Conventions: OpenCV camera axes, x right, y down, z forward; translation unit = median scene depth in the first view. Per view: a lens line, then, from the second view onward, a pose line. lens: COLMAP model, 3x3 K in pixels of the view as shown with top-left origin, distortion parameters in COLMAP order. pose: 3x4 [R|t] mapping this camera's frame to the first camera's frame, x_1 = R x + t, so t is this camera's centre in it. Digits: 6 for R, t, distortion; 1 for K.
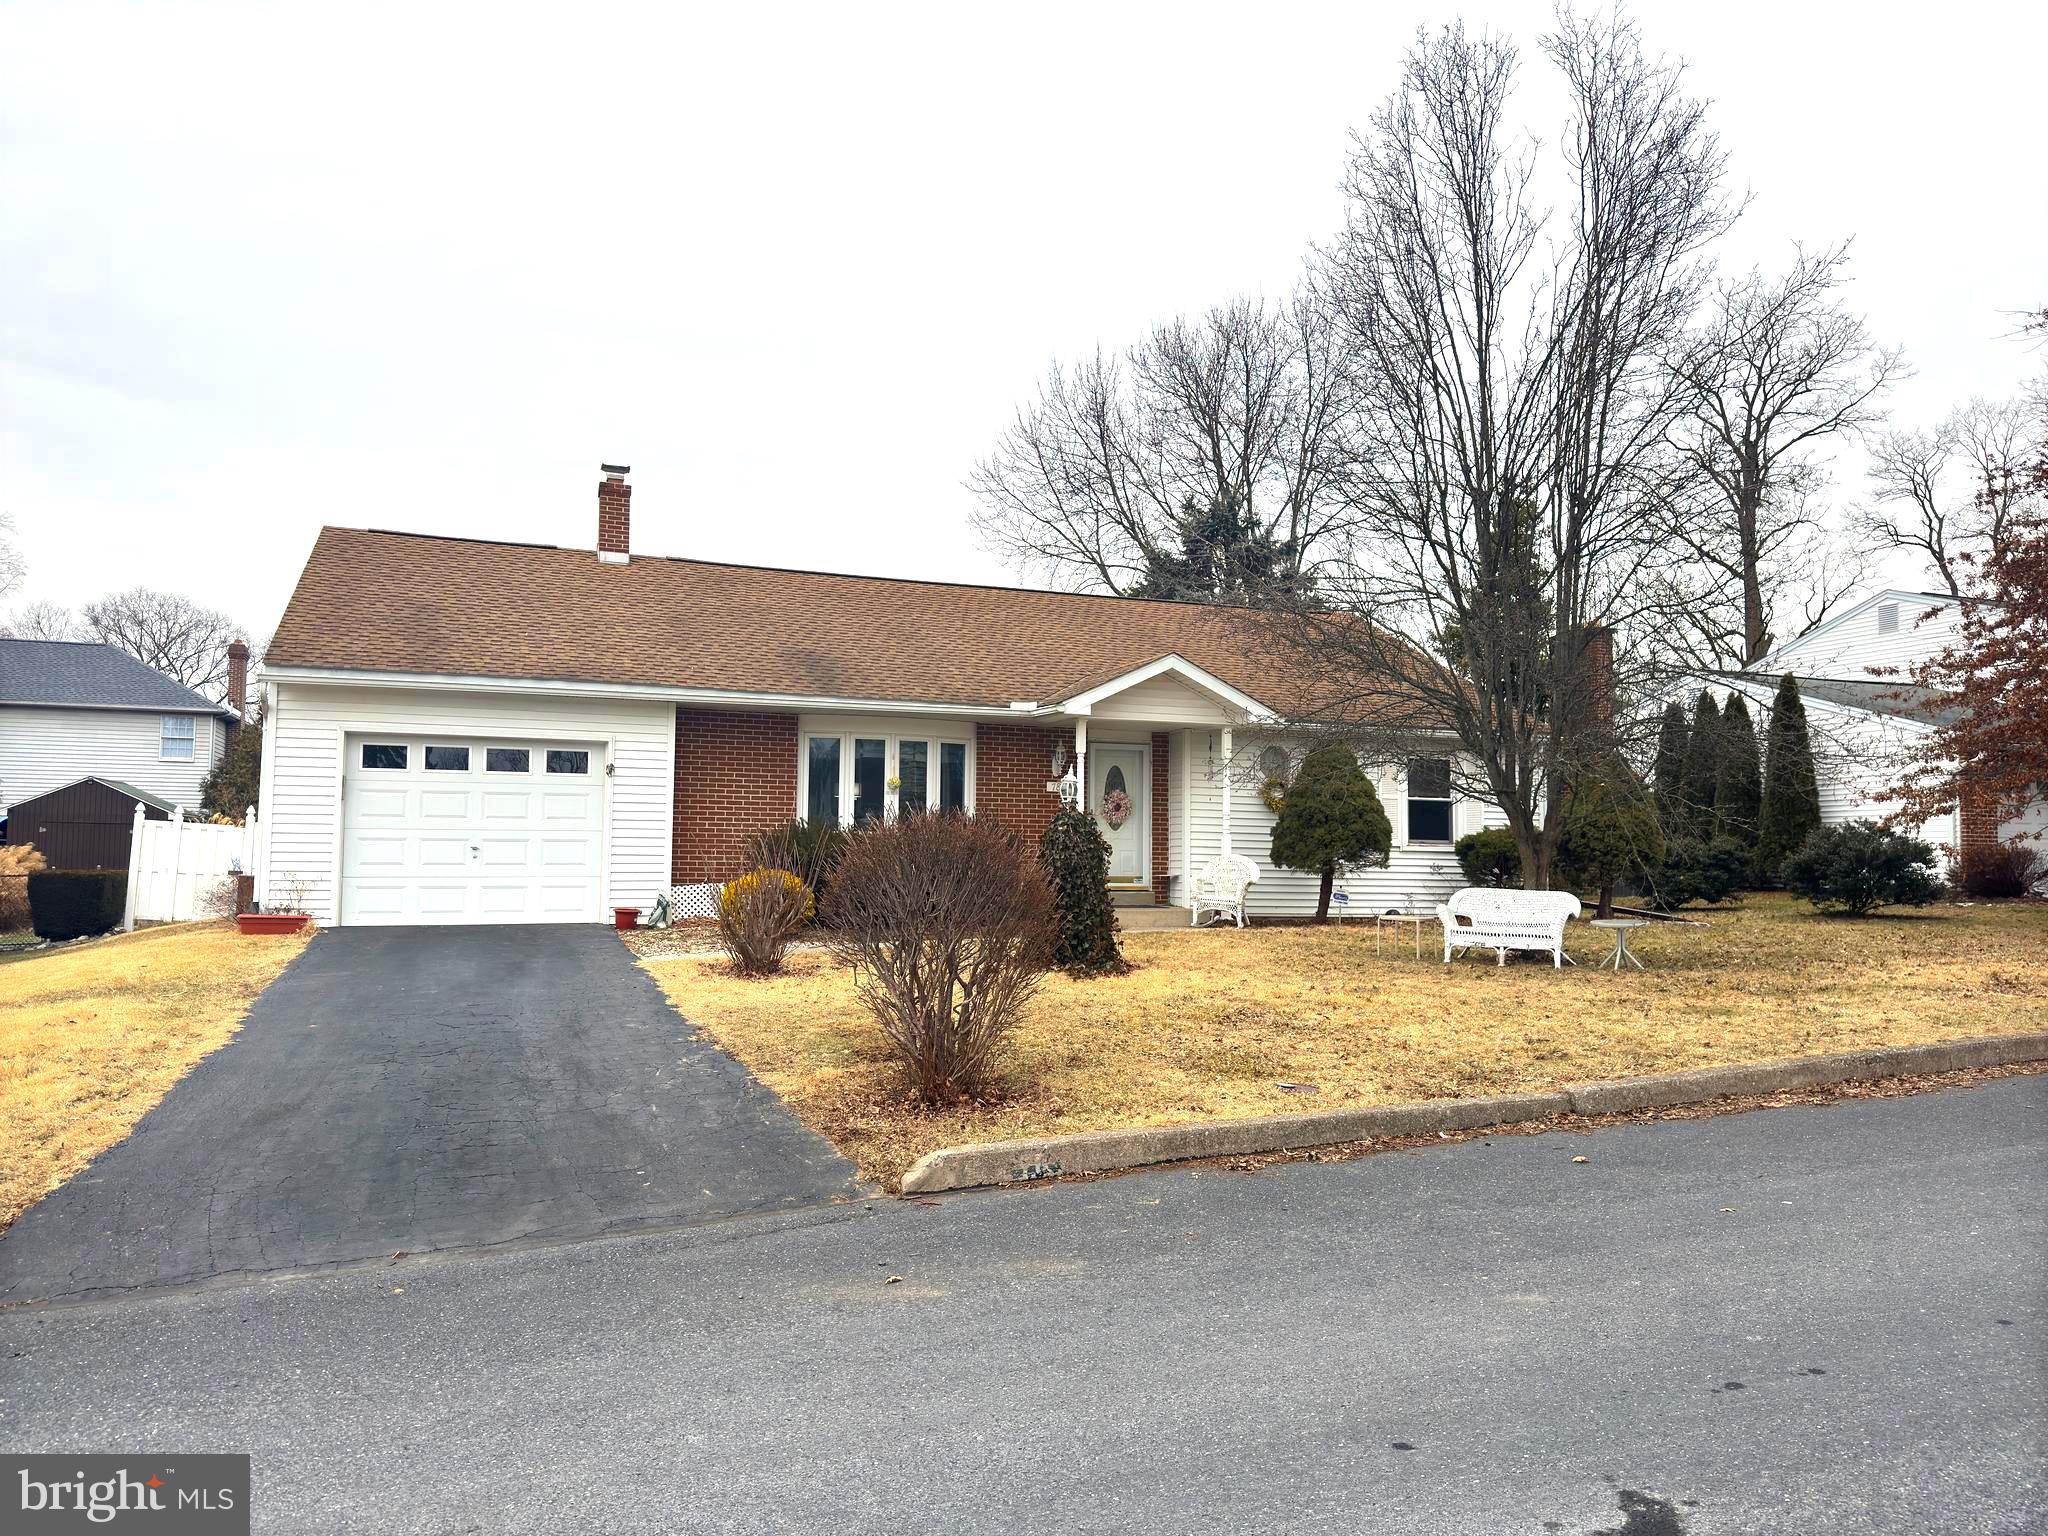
lens RADIAL K [[1407.2, 0, 1024.1], [0, 1407.2, 765.4], [0, 0, 1]] dist [0.027751, -0.002157]
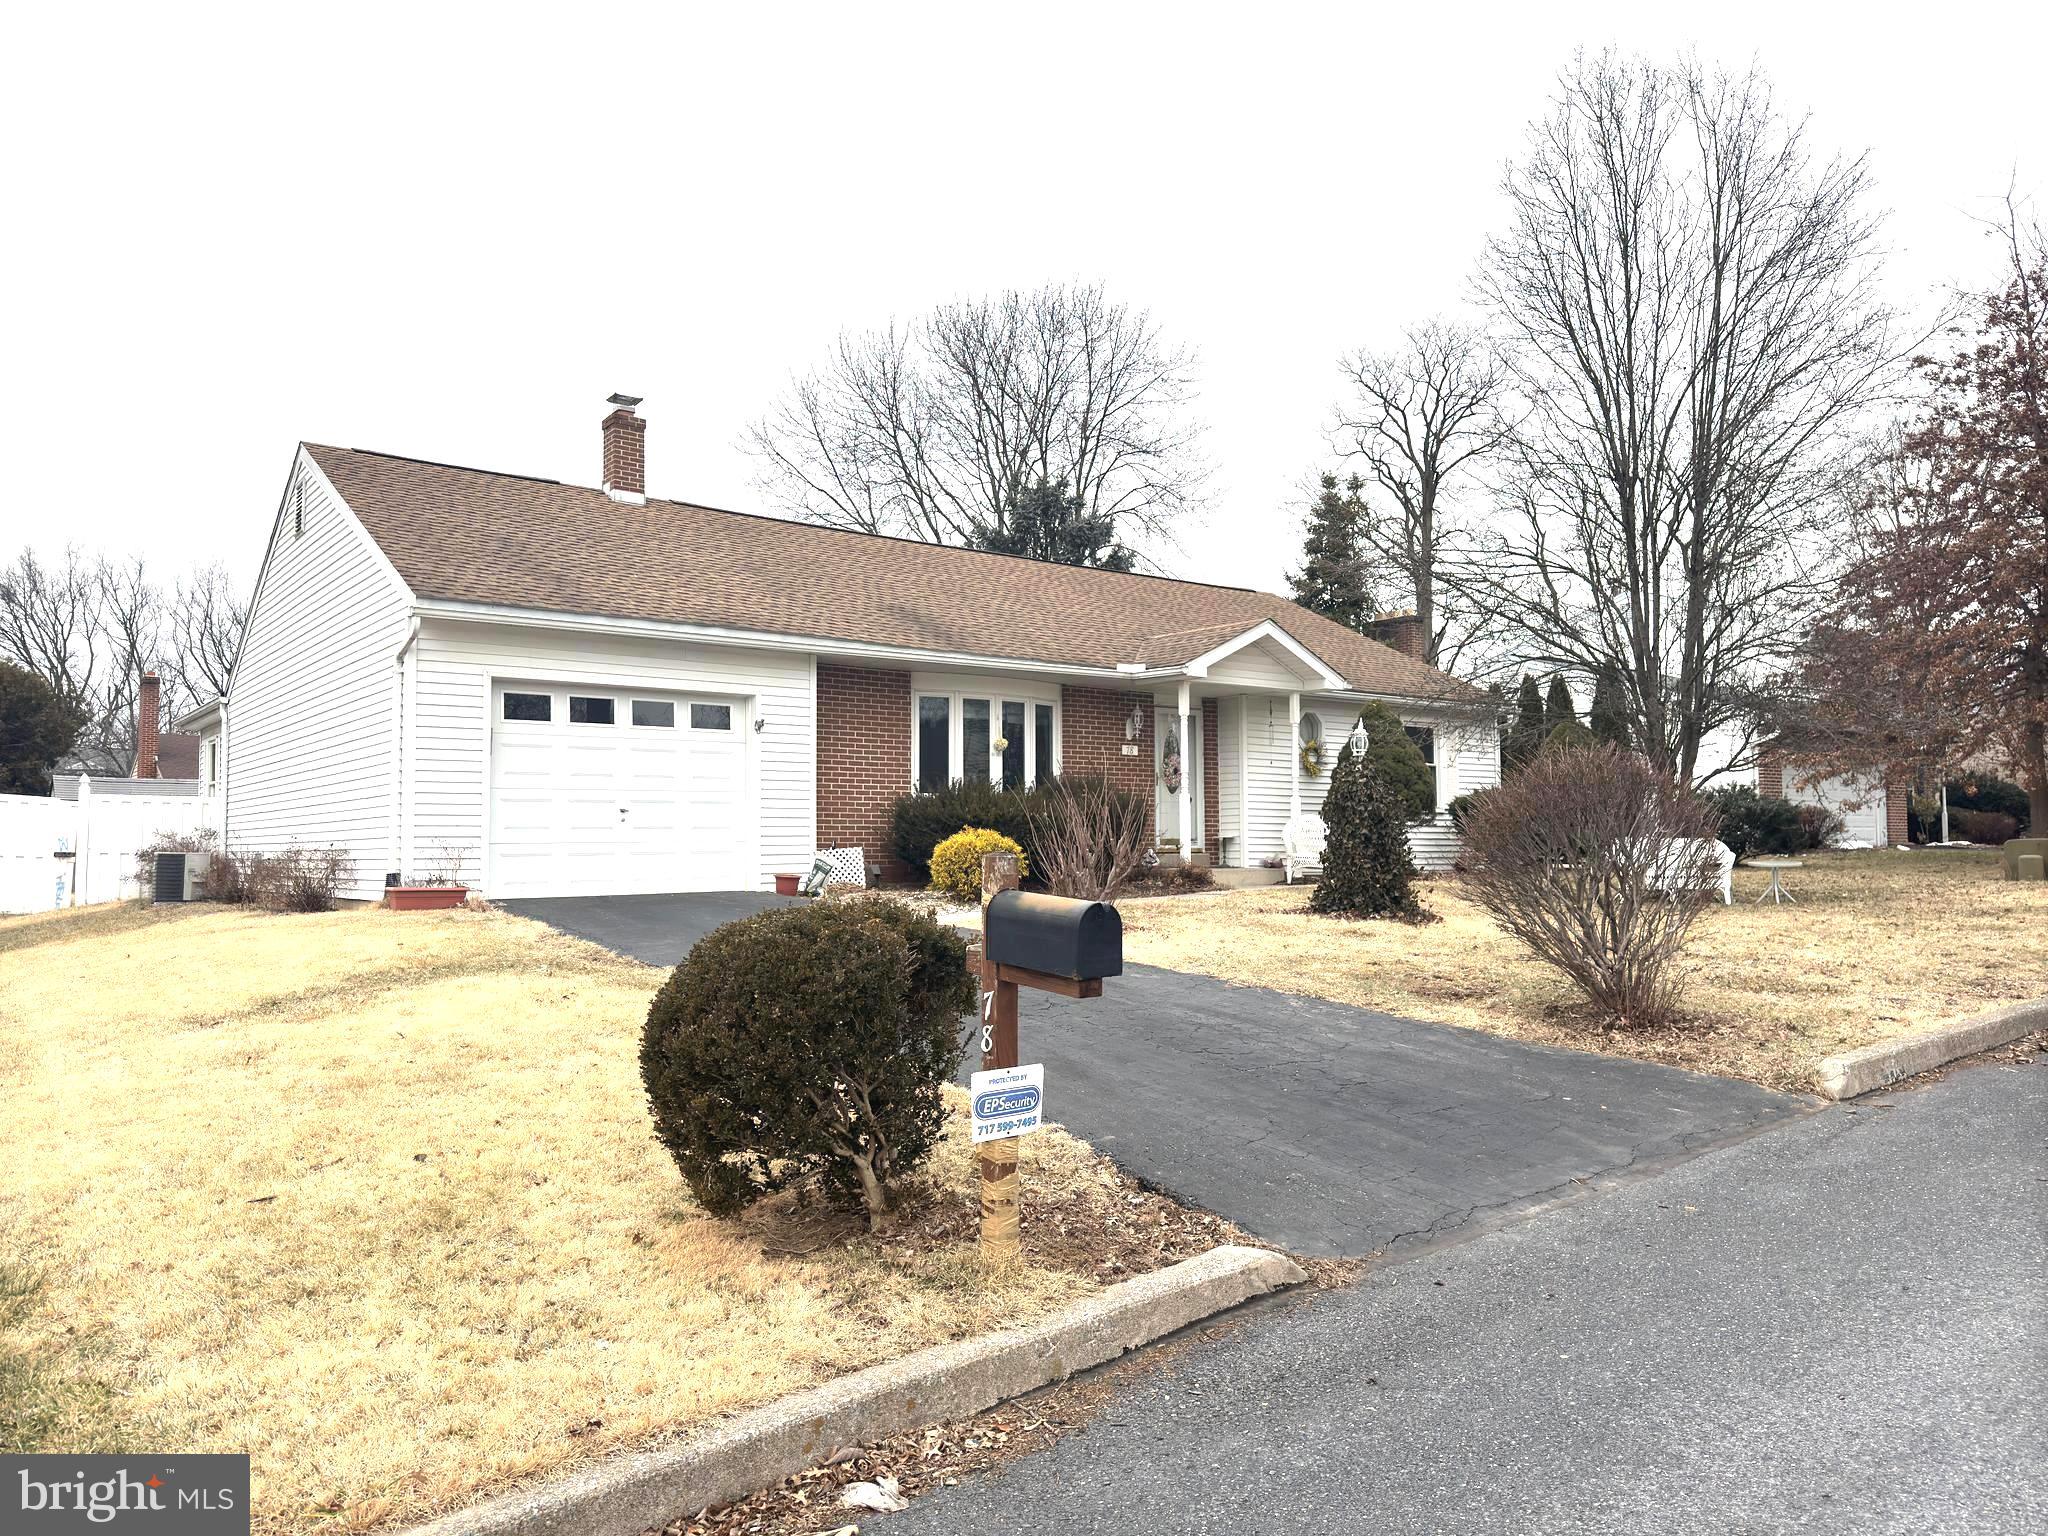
lens RADIAL K [[1407.2, 0, 1024.8], [0, 1407.2, 775.5], [0, 0, 1]] dist [0.027751, -0.002157]
pose [[0.960704, -0.000181, 0.277574, -0.345629], [-0.004866, 0.999835, 0.017497, 0.017097], [-0.277532, -0.018160, 0.960545, 0.060056]]
